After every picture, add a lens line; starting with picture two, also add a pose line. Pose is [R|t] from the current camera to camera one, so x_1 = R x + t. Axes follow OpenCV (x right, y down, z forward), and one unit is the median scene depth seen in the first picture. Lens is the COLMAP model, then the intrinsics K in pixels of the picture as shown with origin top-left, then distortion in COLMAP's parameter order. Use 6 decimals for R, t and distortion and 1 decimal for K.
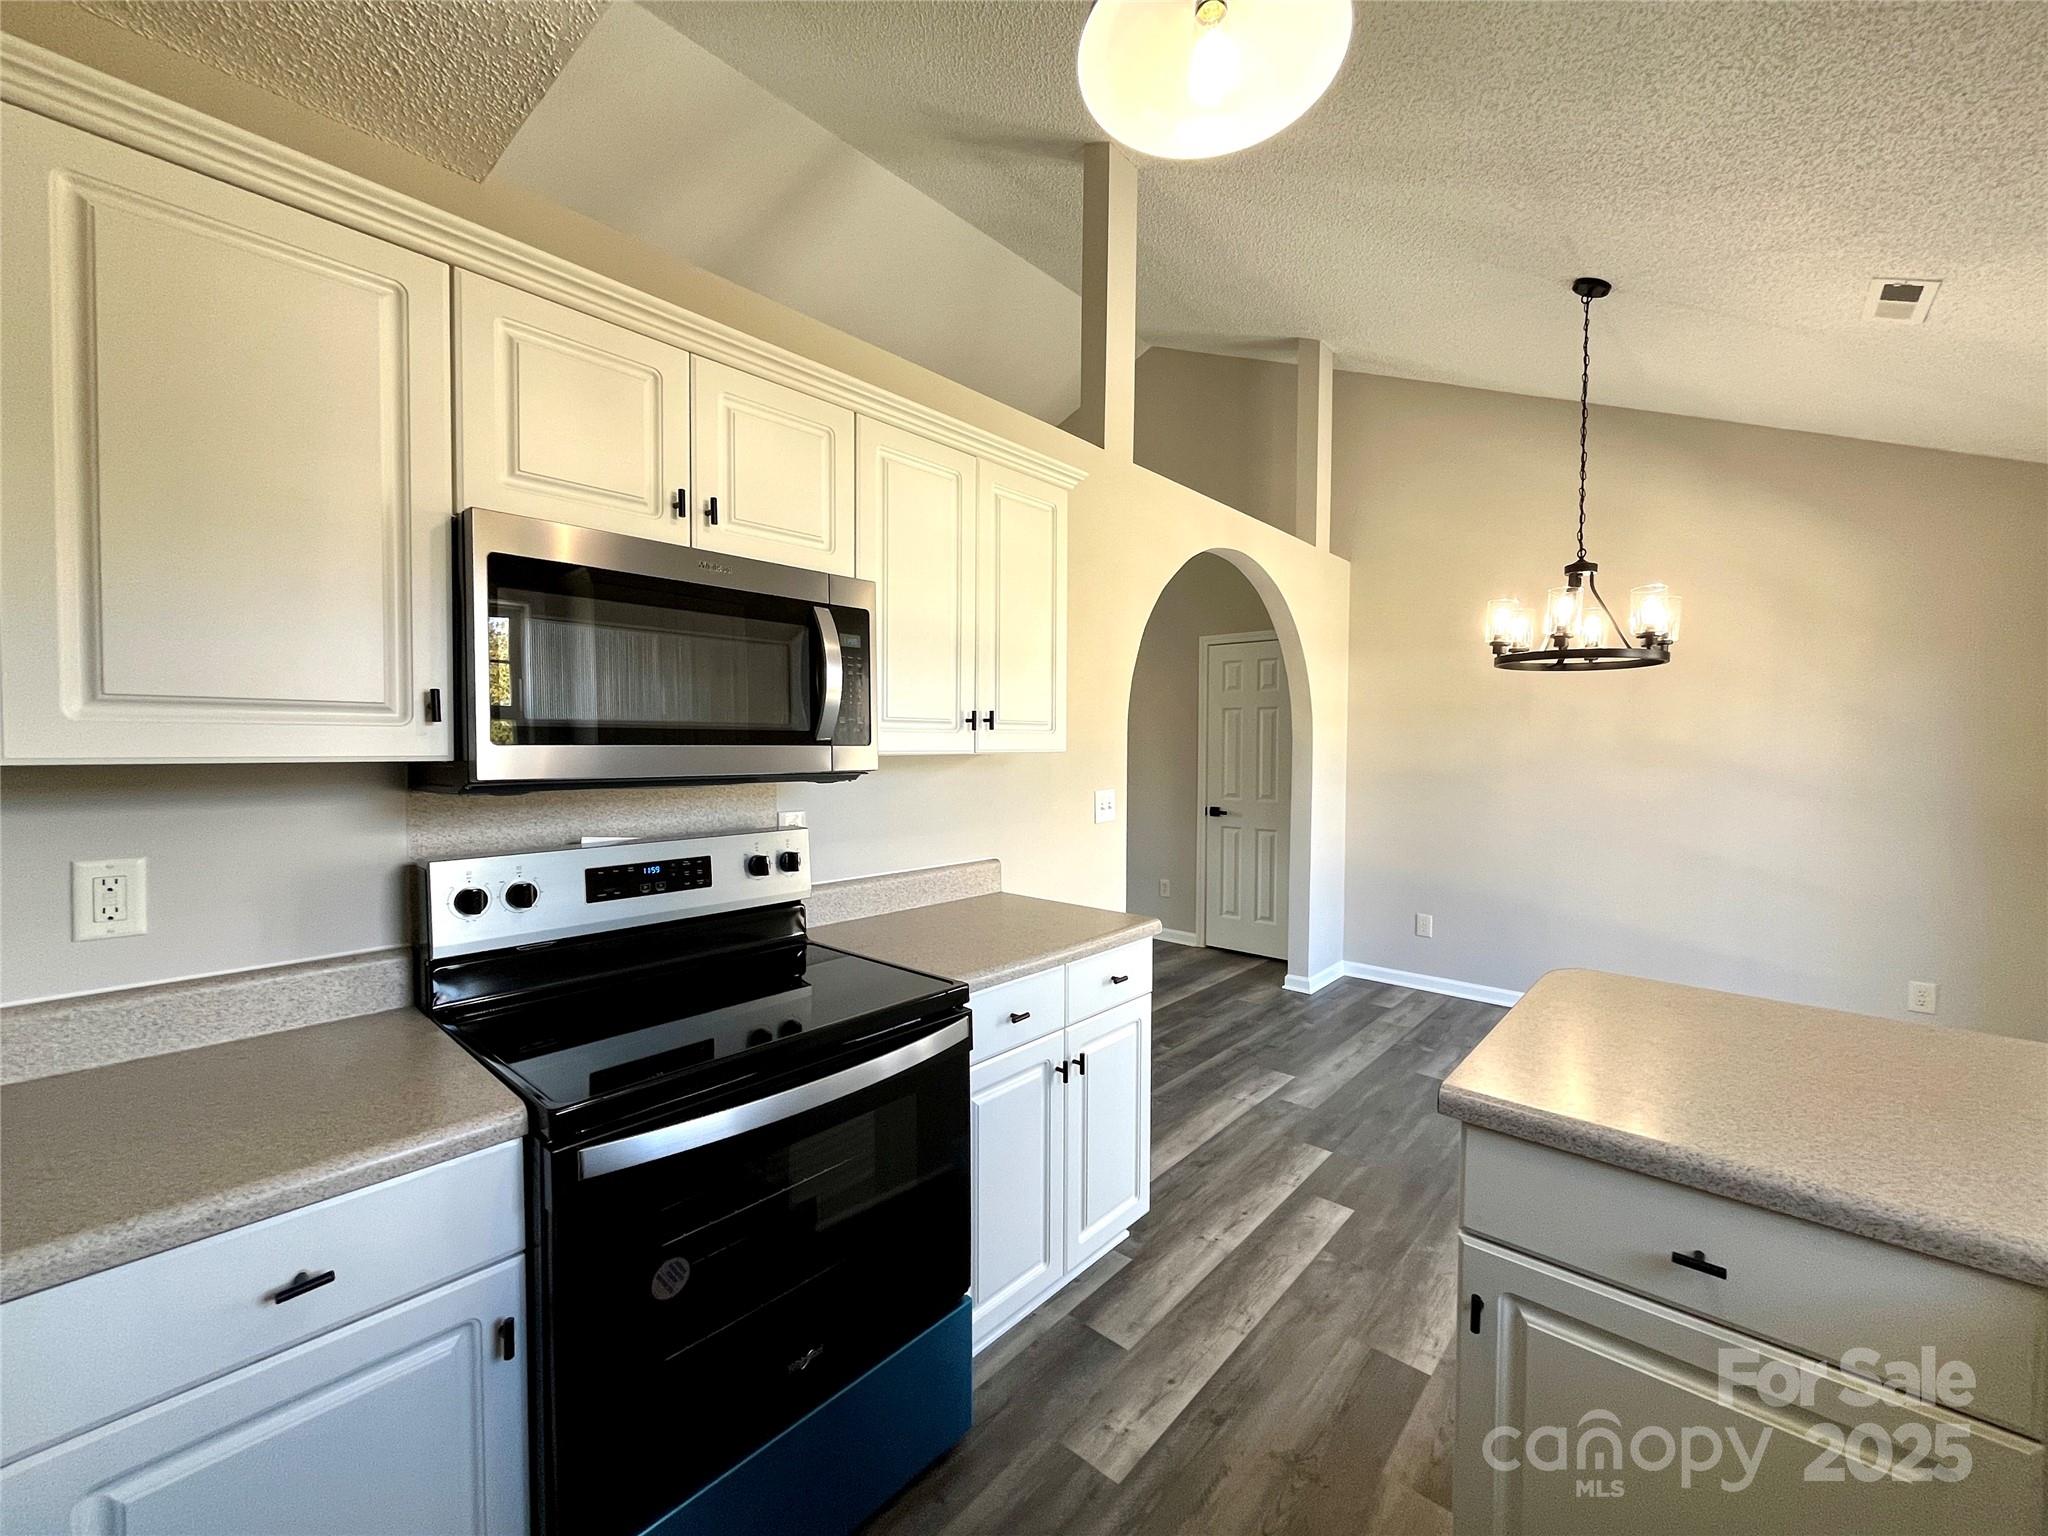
lens RADIAL K [[826.6, 0, 1024.0], [0, 826.6, 764.0], [0, 0, 1]] dist [-0.001994, -0.000390]
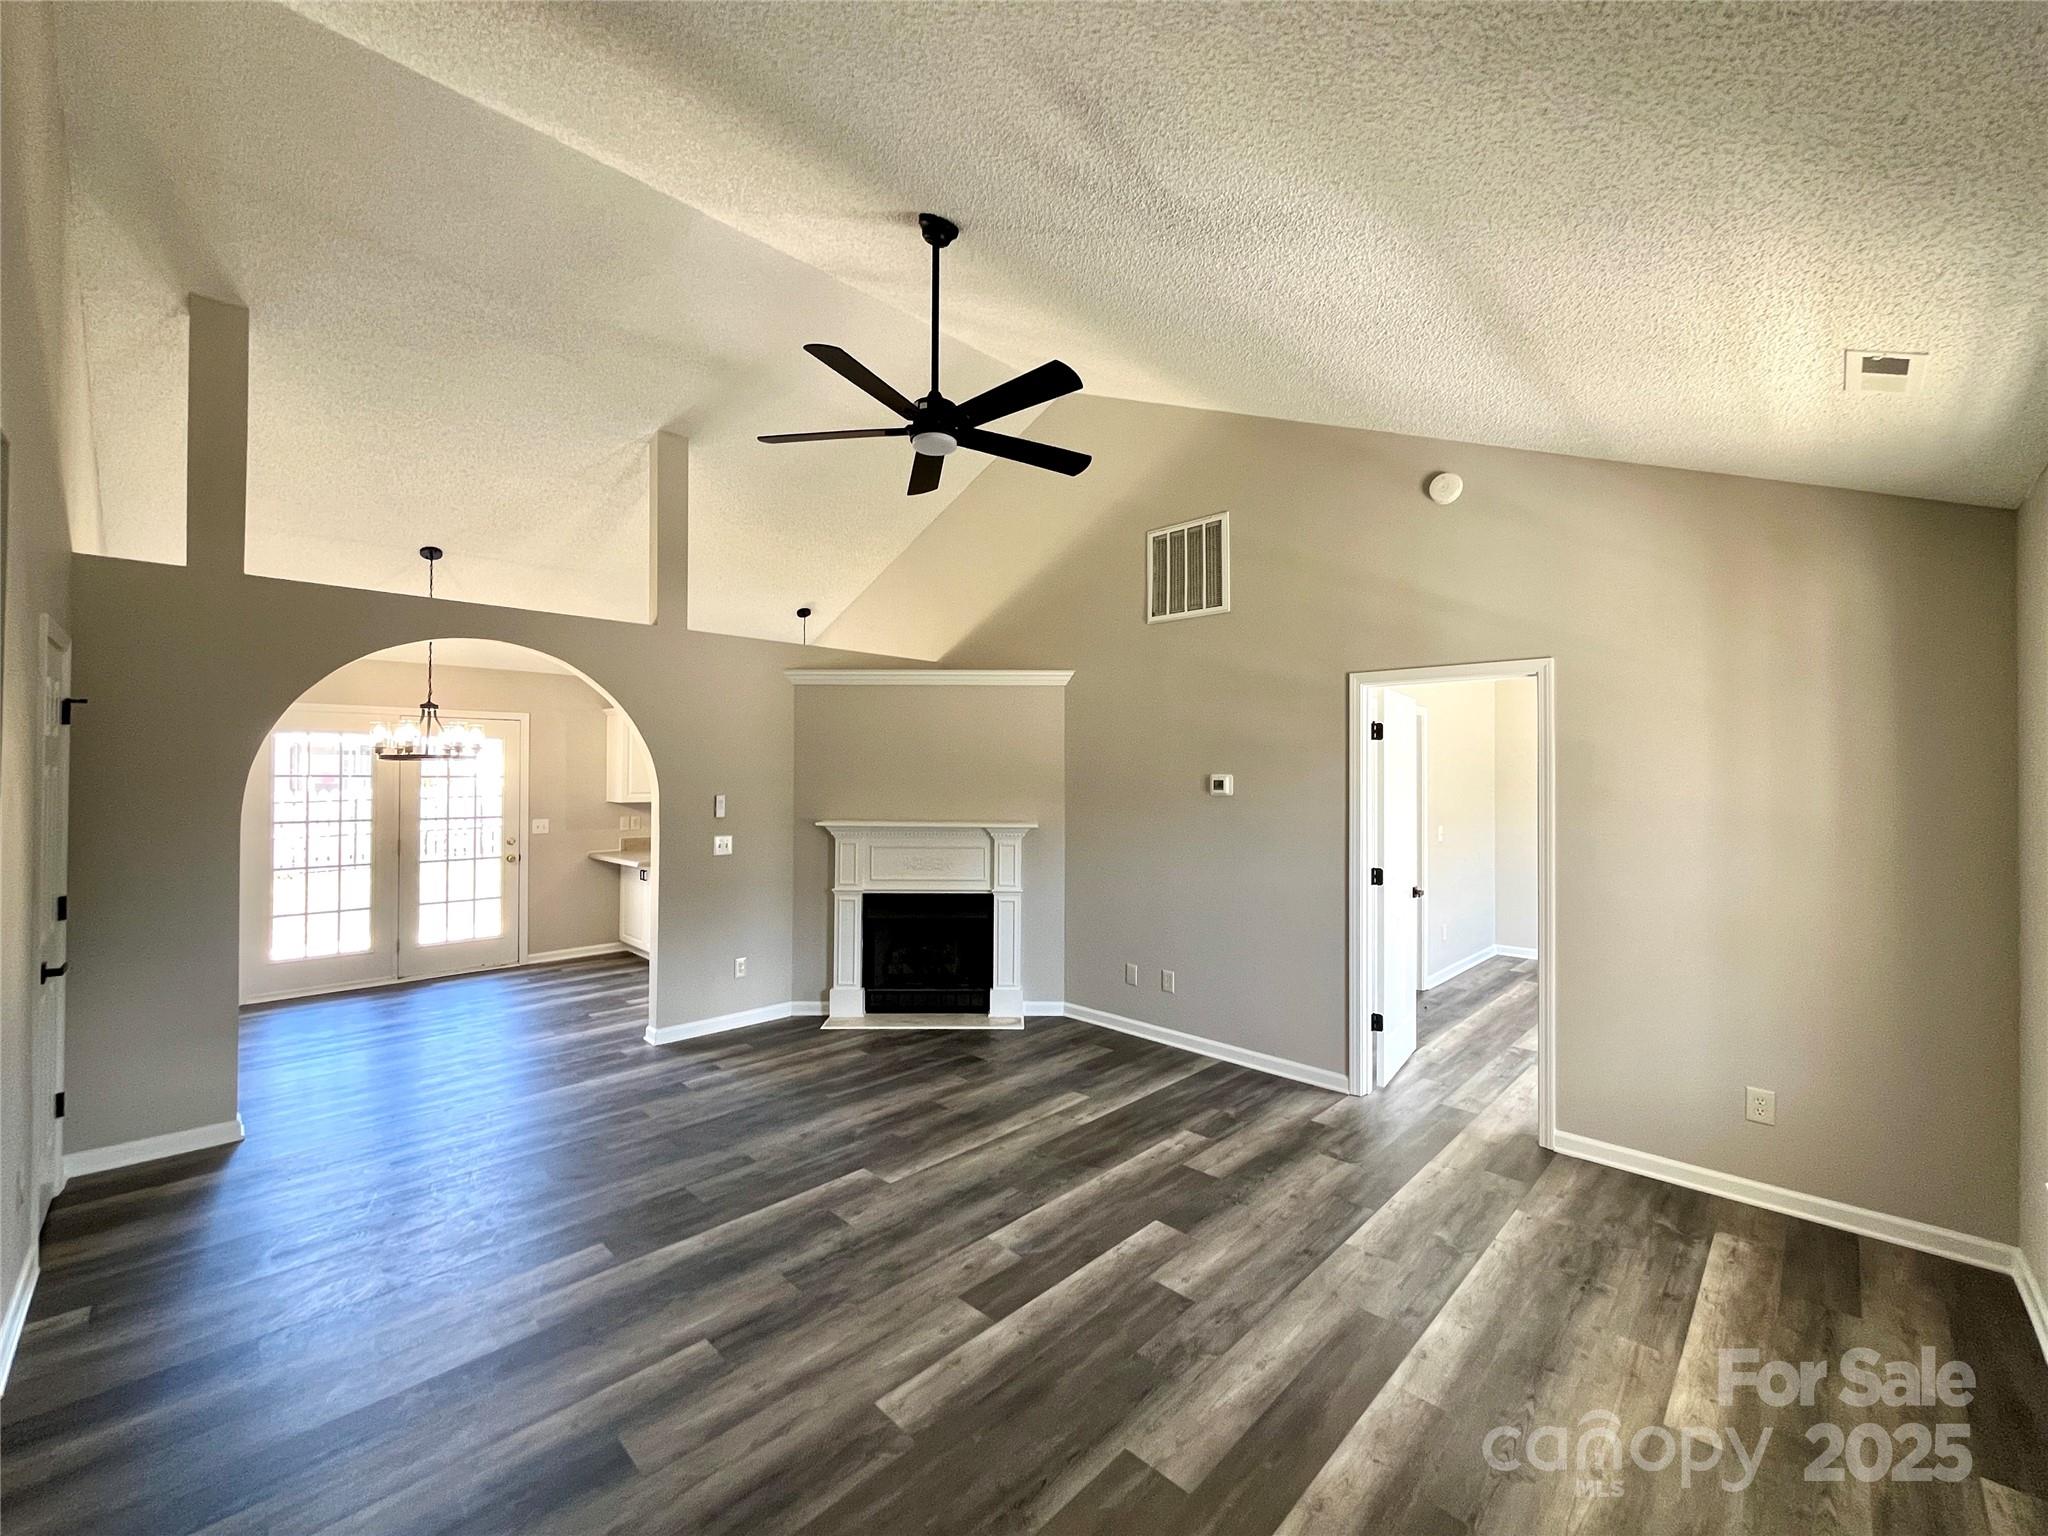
lens RADIAL K [[826.6, 0, 1024.0], [0, 826.6, 764.0], [0, 0, 1]] dist [-0.001994, -0.000390]
pose [[-0.998464, -0.008686, 0.054713, -1.144632], [-0.007699, 0.999804, 0.018220, -0.249430], [-0.054860, 0.017771, -0.998336, 4.358868]]
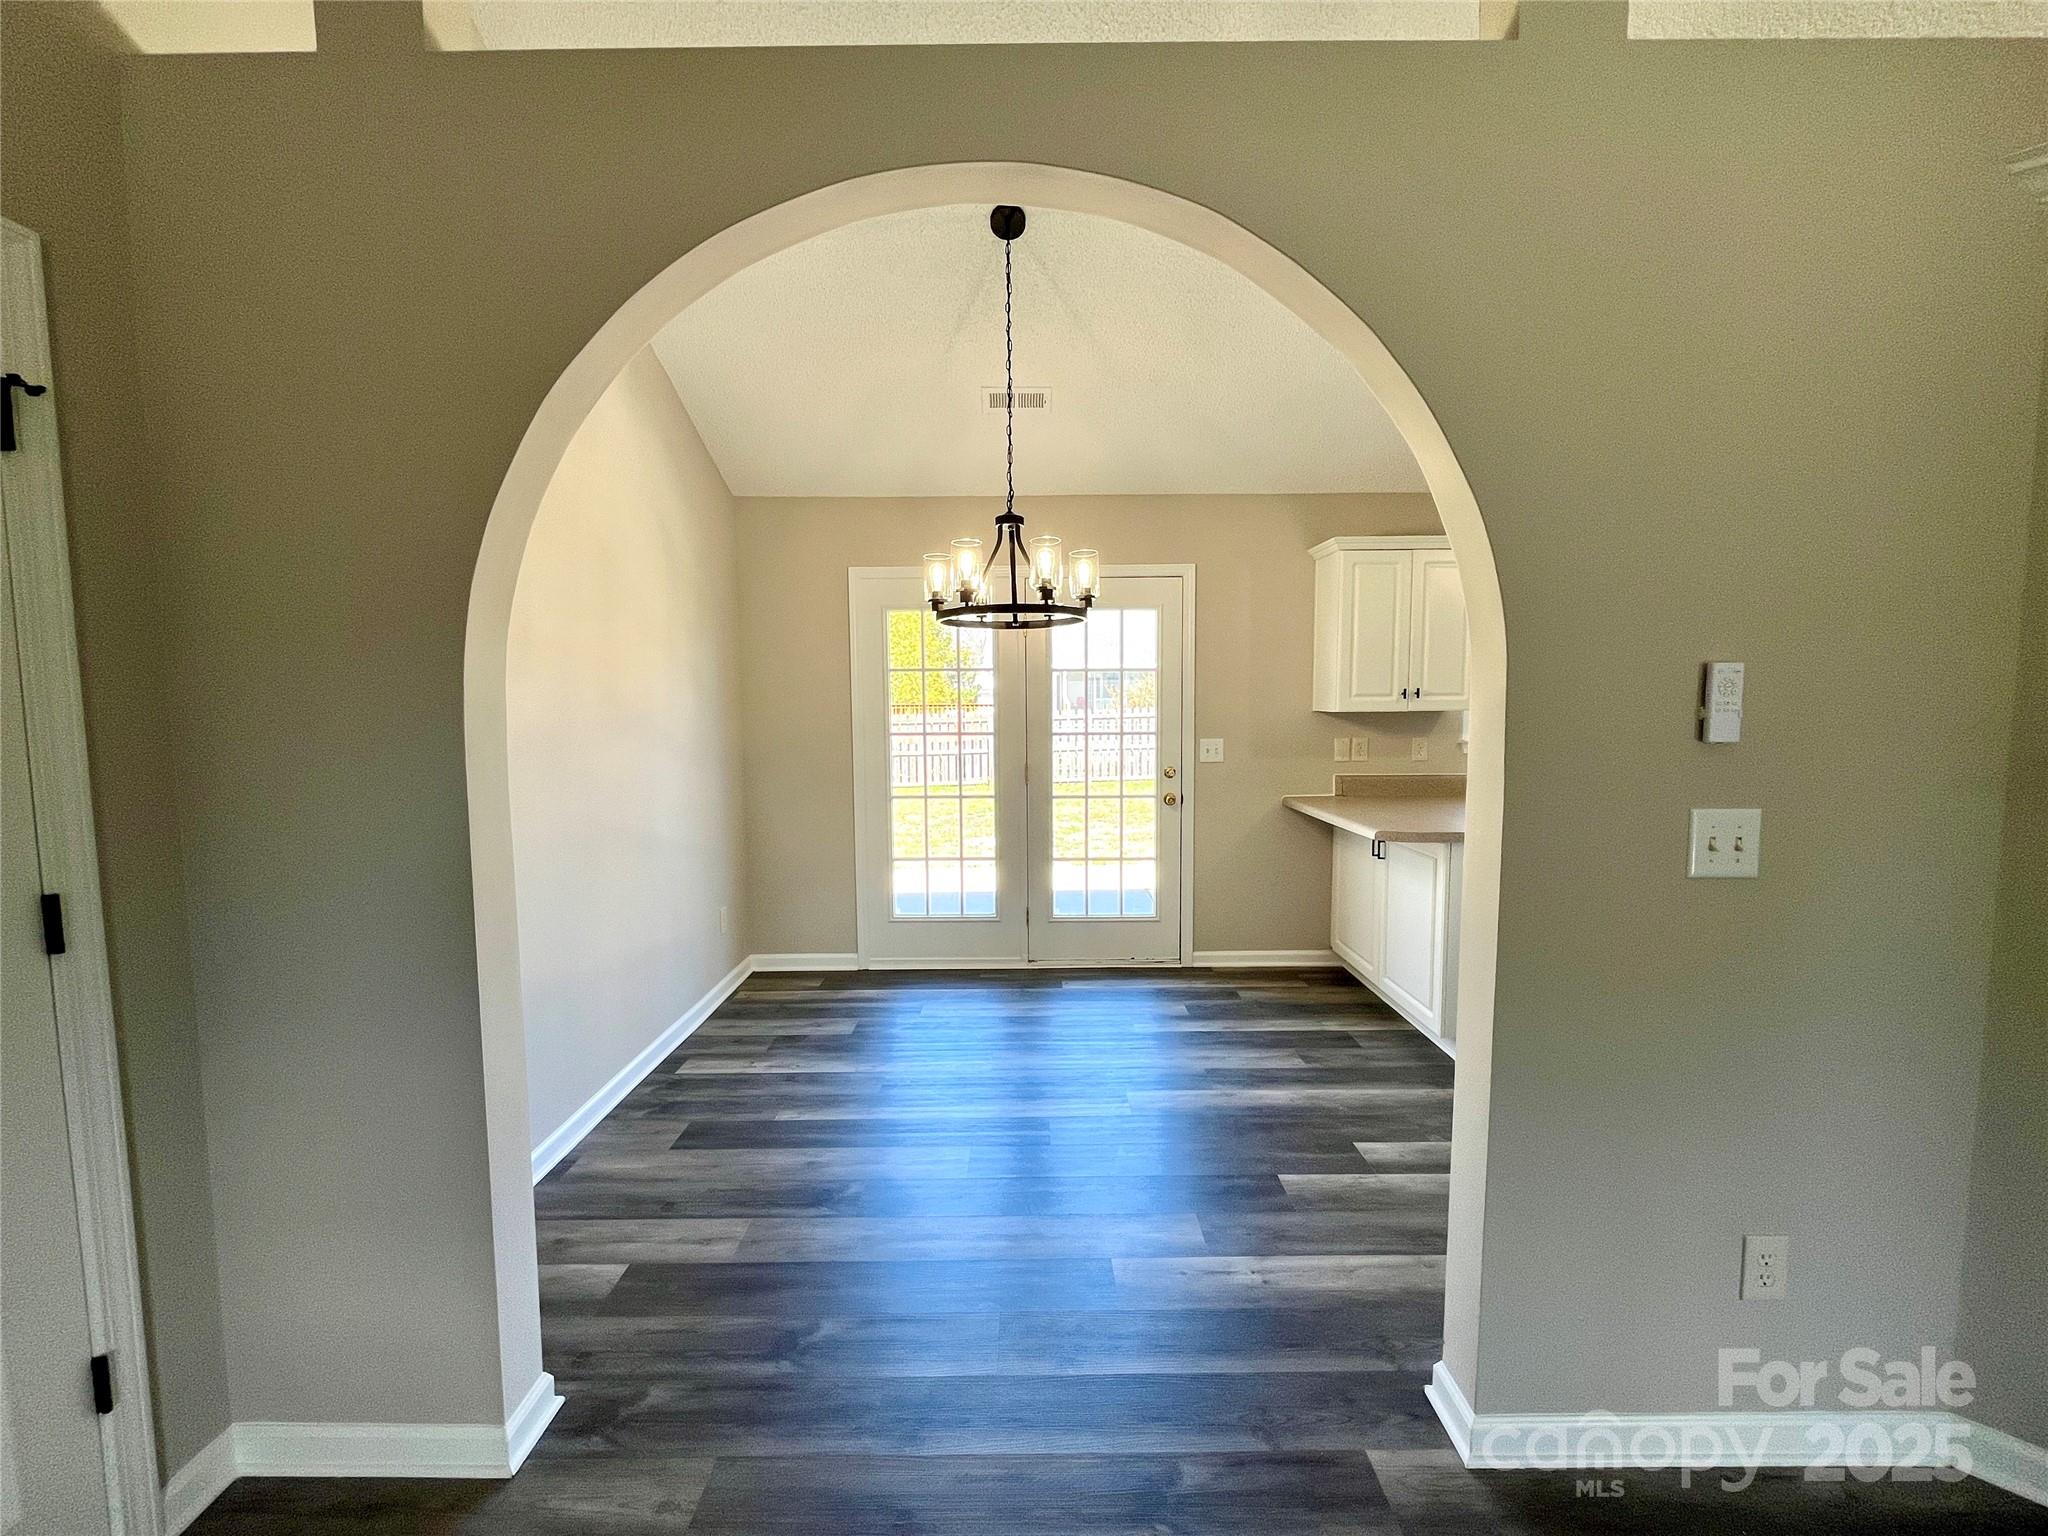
lens RADIAL K [[820.4, 0, 1029.9], [0, 820.4, 766.3], [0, 0, 1]] dist [-0.000716, -0.000477]
pose [[-0.666039, -0.060760, 0.743438, -0.107475], [0.024419, 0.994367, 0.103144, -0.083089], [-0.745517, 0.086852, -0.660803, 2.618742]]
